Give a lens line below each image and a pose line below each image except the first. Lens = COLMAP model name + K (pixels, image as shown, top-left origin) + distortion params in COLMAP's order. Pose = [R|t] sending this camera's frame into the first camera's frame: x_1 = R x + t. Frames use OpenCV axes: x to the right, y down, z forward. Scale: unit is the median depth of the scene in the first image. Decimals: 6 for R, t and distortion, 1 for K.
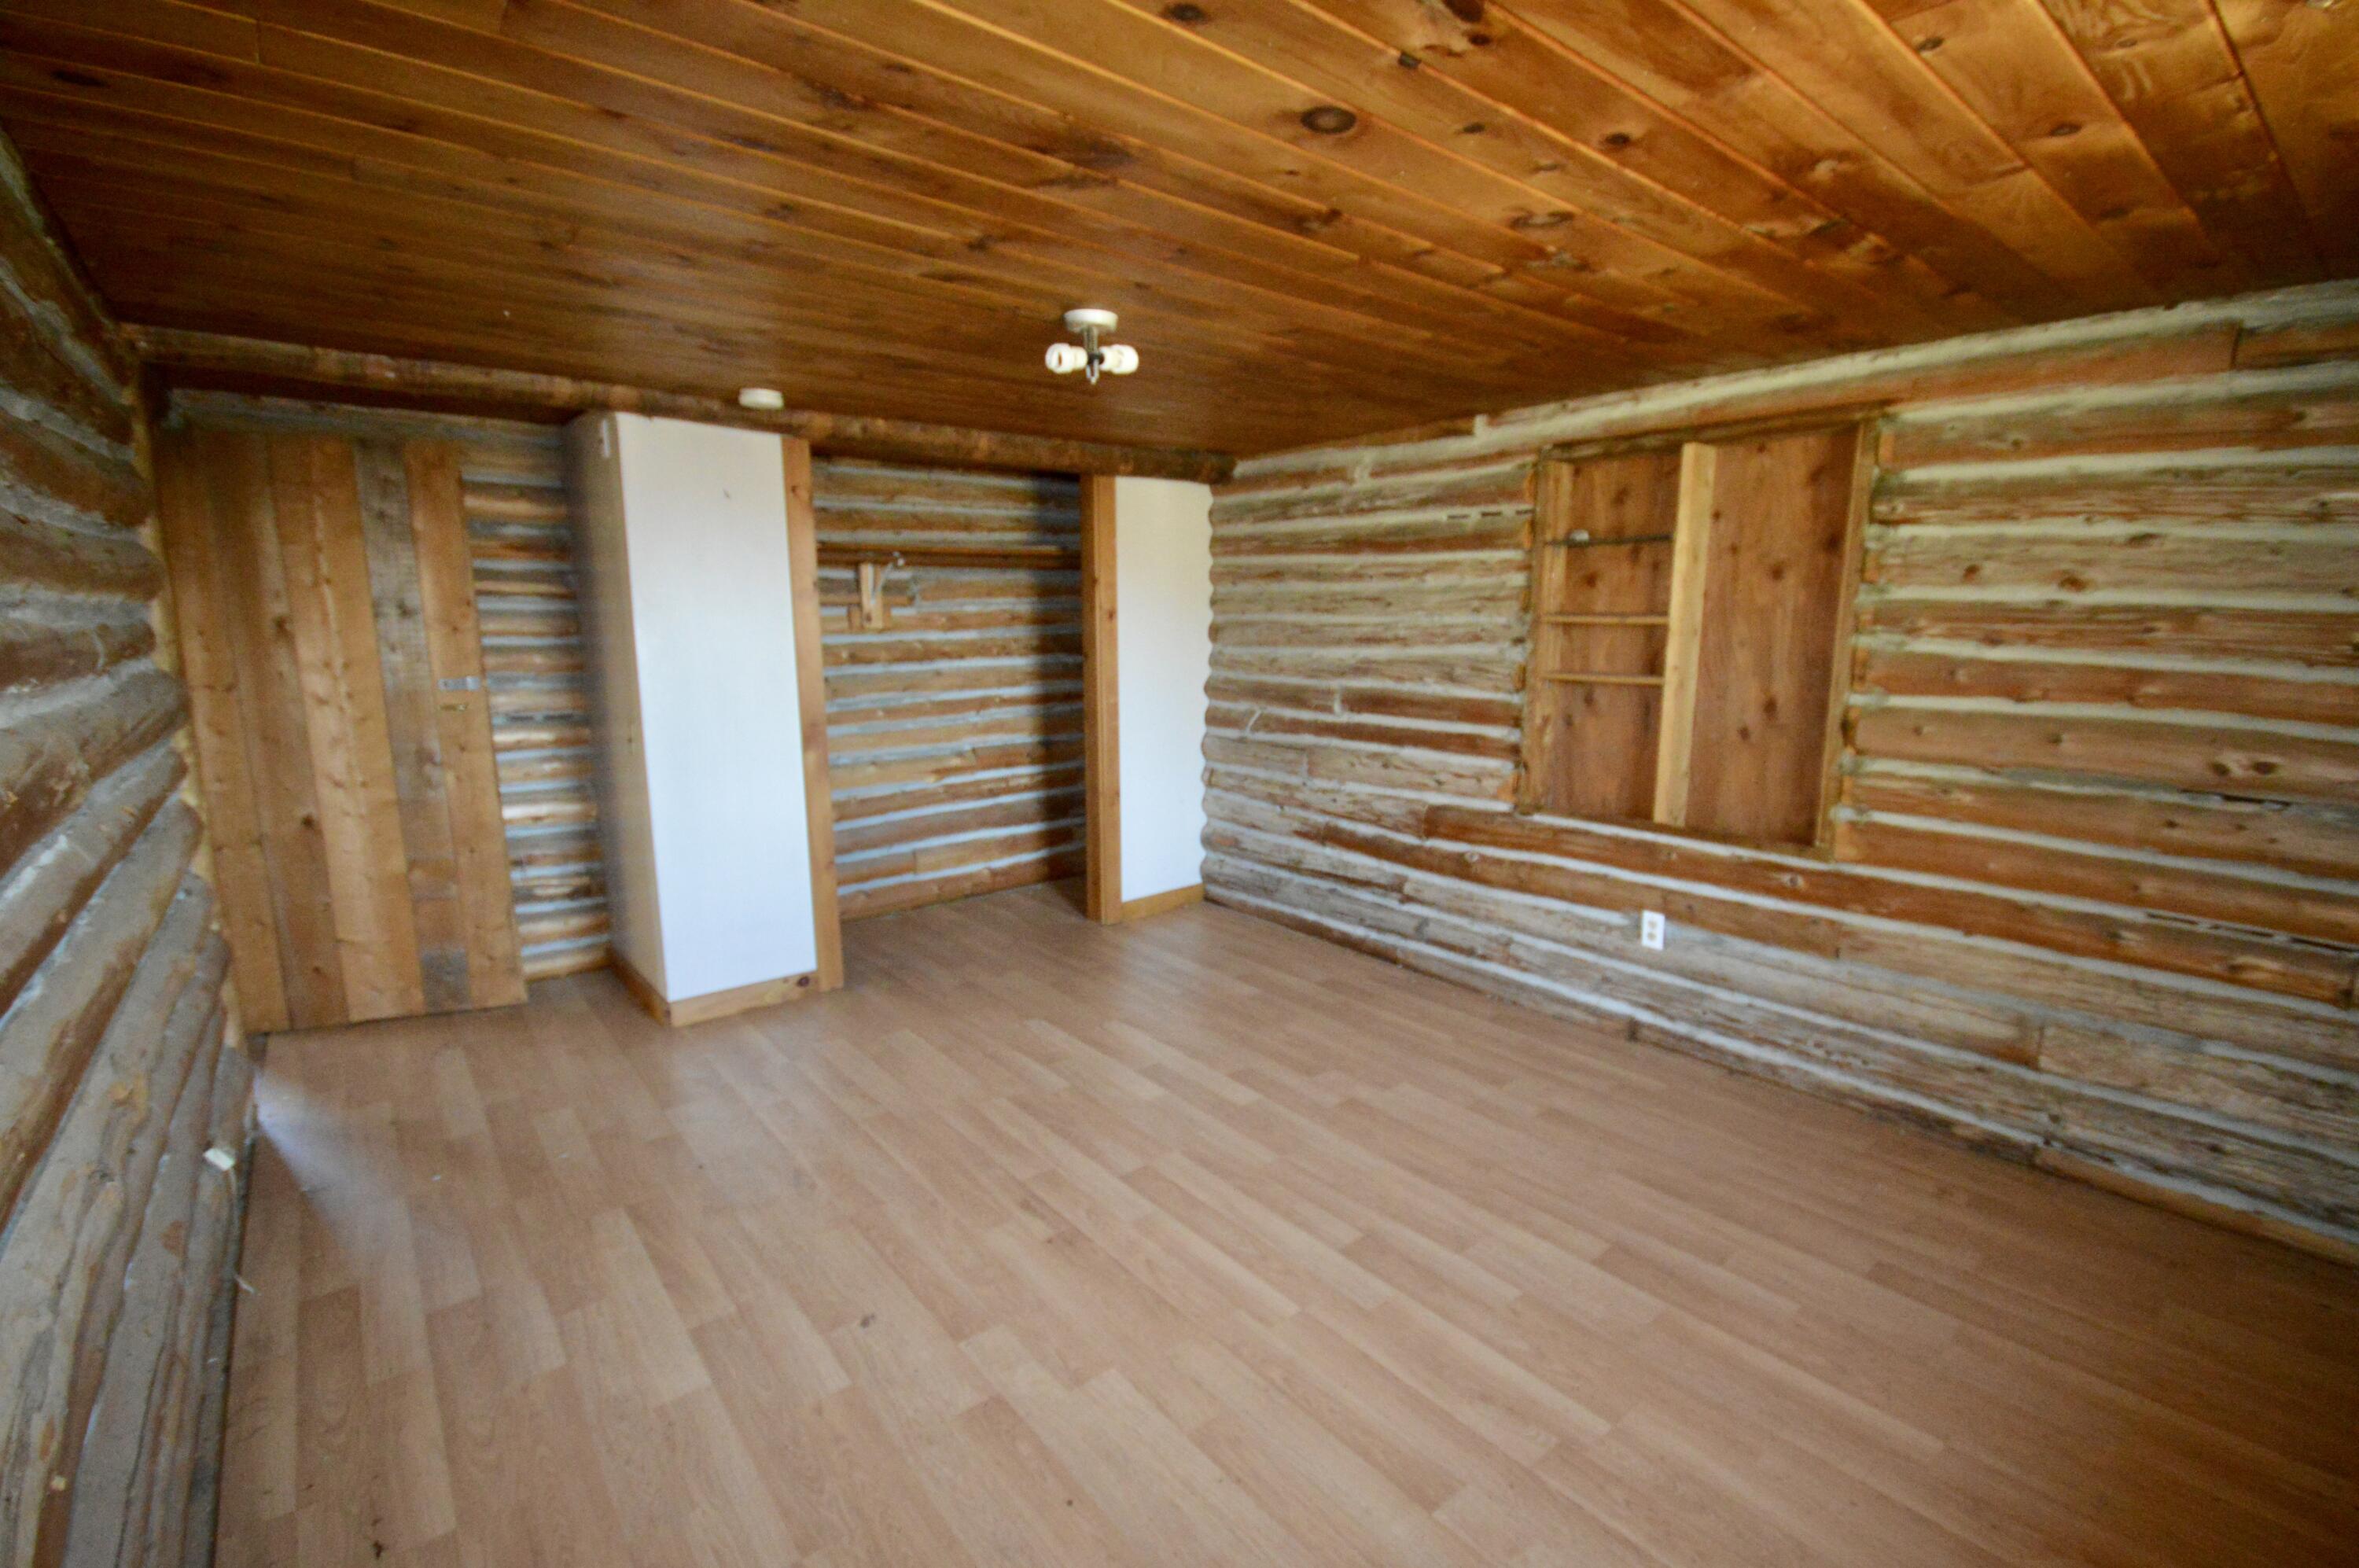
lens RADIAL K [[1050.7, 0, 1170.8], [0, 1050.7, 794.7], [0, 0, 1]] dist [0.000933, -0.001341]
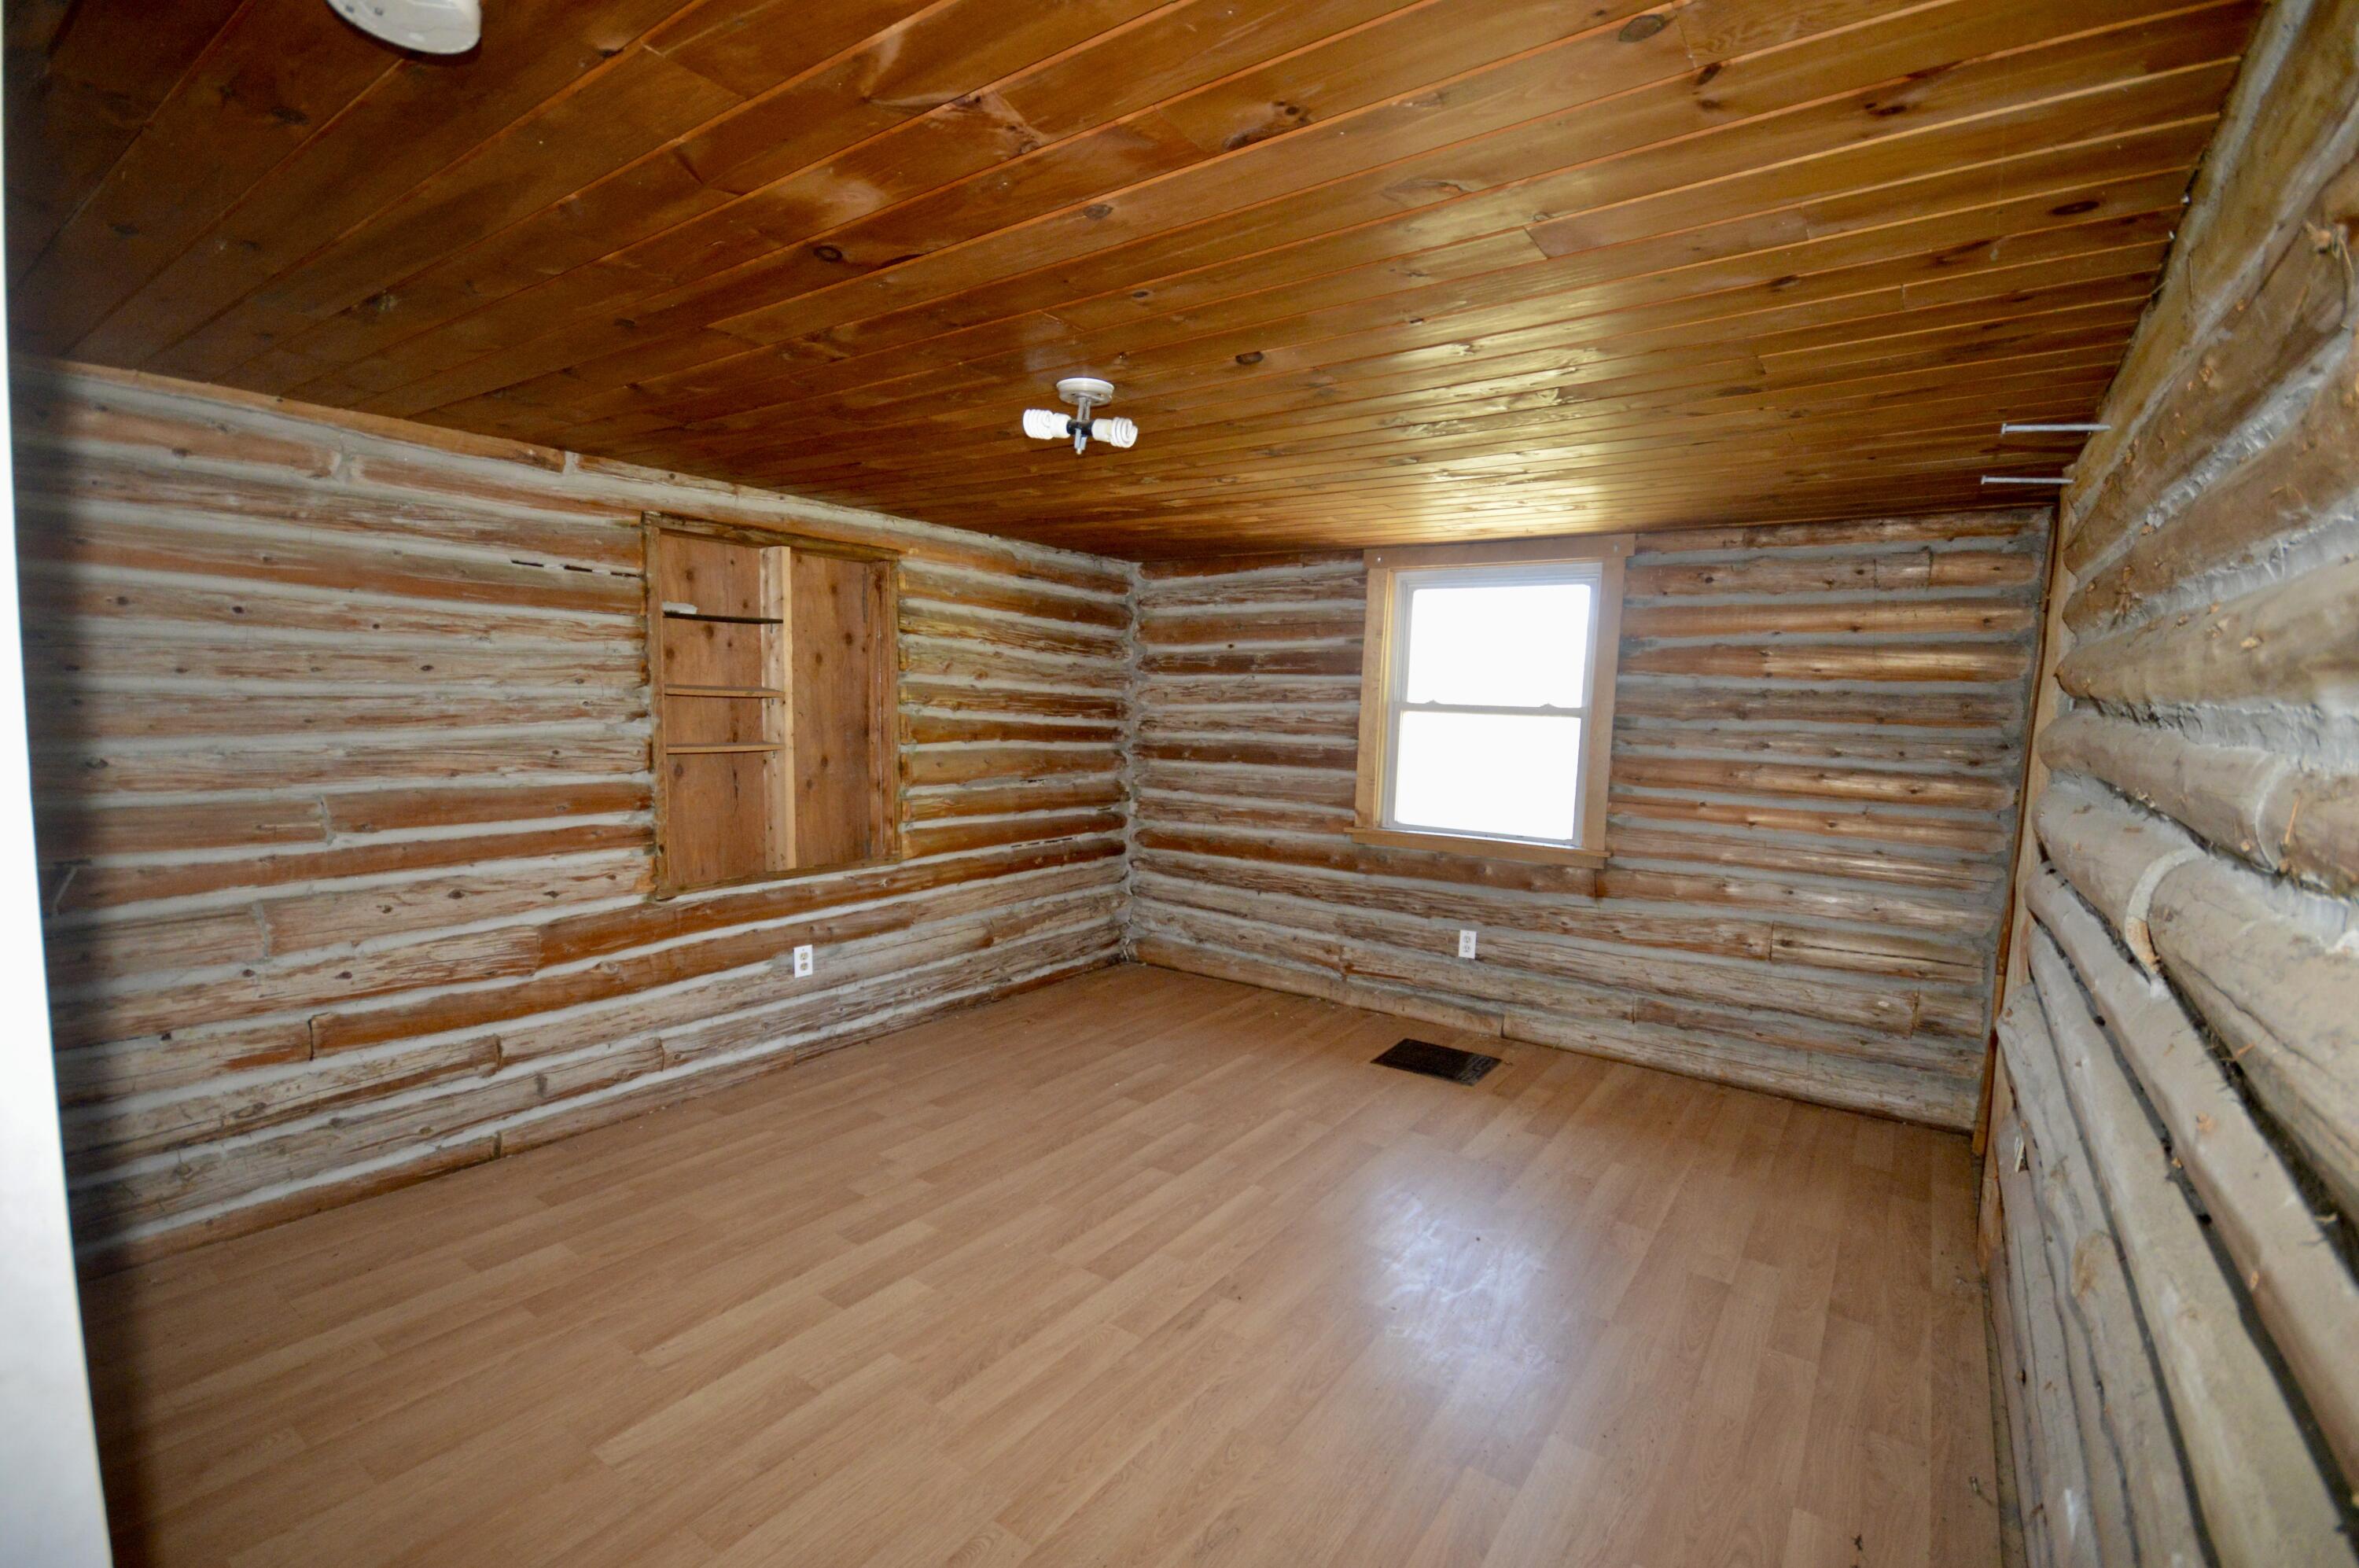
lens RADIAL K [[1050.7, 0, 1171.6], [0, 1050.7, 800.5], [0, 0, 1]] dist [0.000933, -0.001341]
pose [[-0.268926, -0.103488, 0.957585, -0.673720], [0.140394, 0.979380, 0.145271, -0.141306], [-0.952874, 0.173506, -0.248852, 0.798186]]
